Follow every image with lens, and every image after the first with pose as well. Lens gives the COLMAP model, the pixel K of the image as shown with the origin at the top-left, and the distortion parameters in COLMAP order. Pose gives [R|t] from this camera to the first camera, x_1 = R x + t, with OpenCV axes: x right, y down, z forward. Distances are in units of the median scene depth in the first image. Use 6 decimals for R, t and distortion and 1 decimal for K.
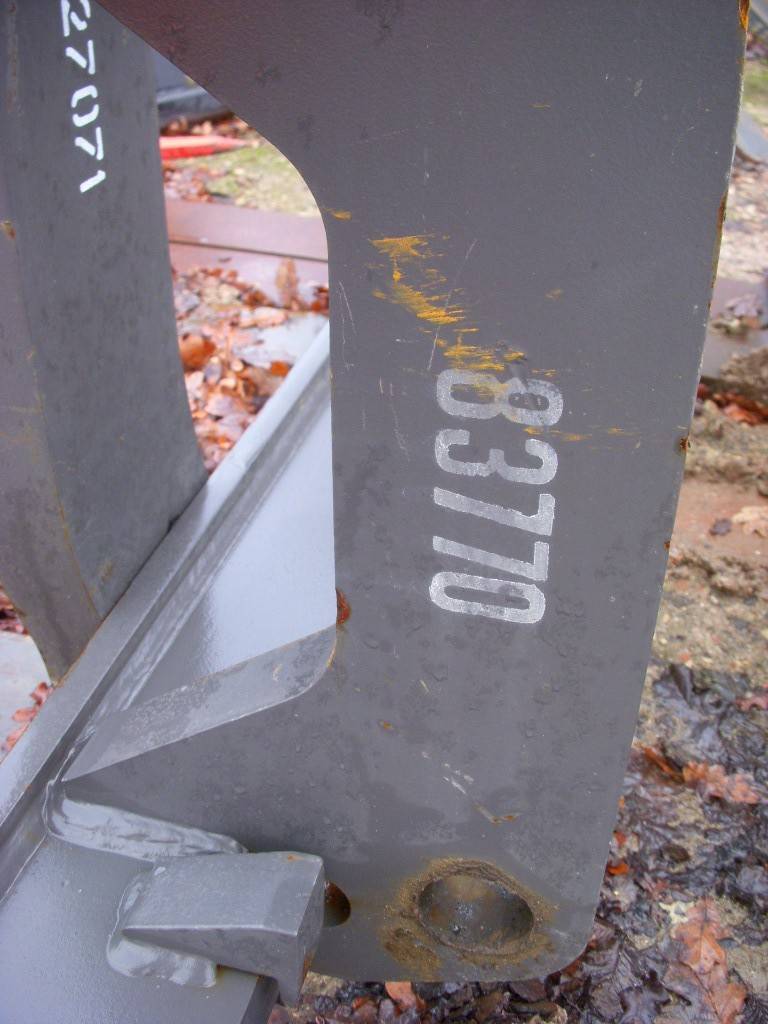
lens RADIAL K [[1133.5, 0, 384.0], [0, 1133.5, 512.0], [0, 0, 1]] dist [-0.227346, 0.010117]
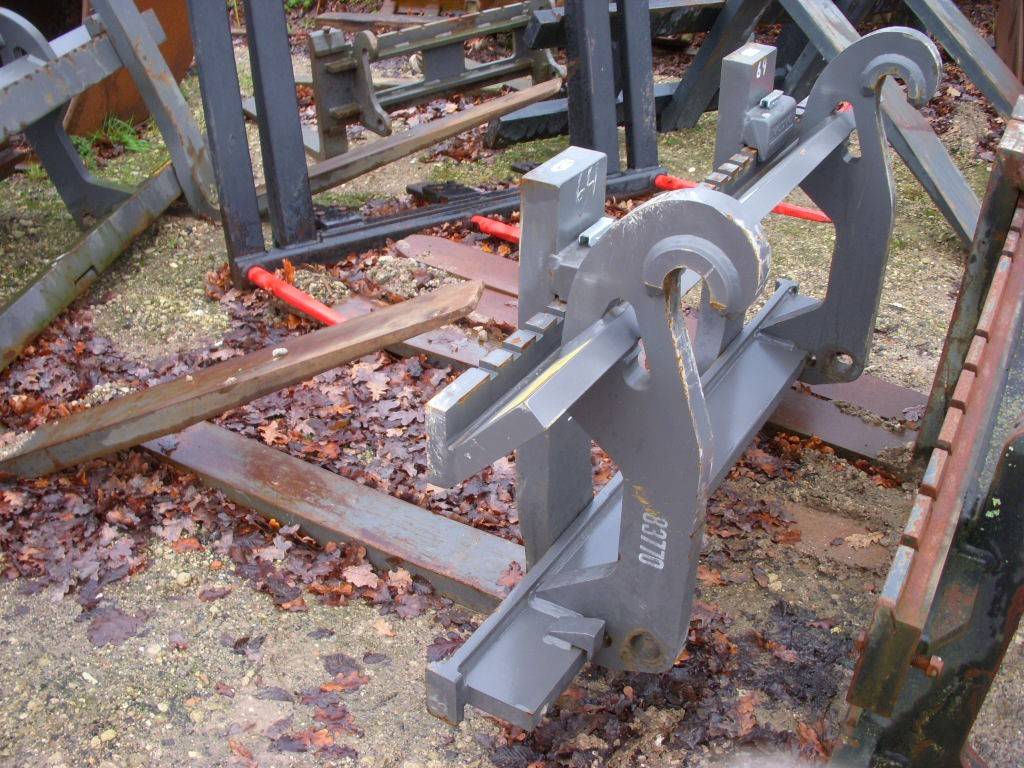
lens RADIAL K [[1133.5, 0, 512.0], [0, 1133.5, 384.0], [0, 0, 1]] dist [-0.227346, 0.010117]
pose [[0.962545, 0.148240, -0.227007, 0.349092], [-0.155900, 0.987642, -0.016093, -0.338868], [0.221816, 0.050880, 0.973760, -2.564471]]
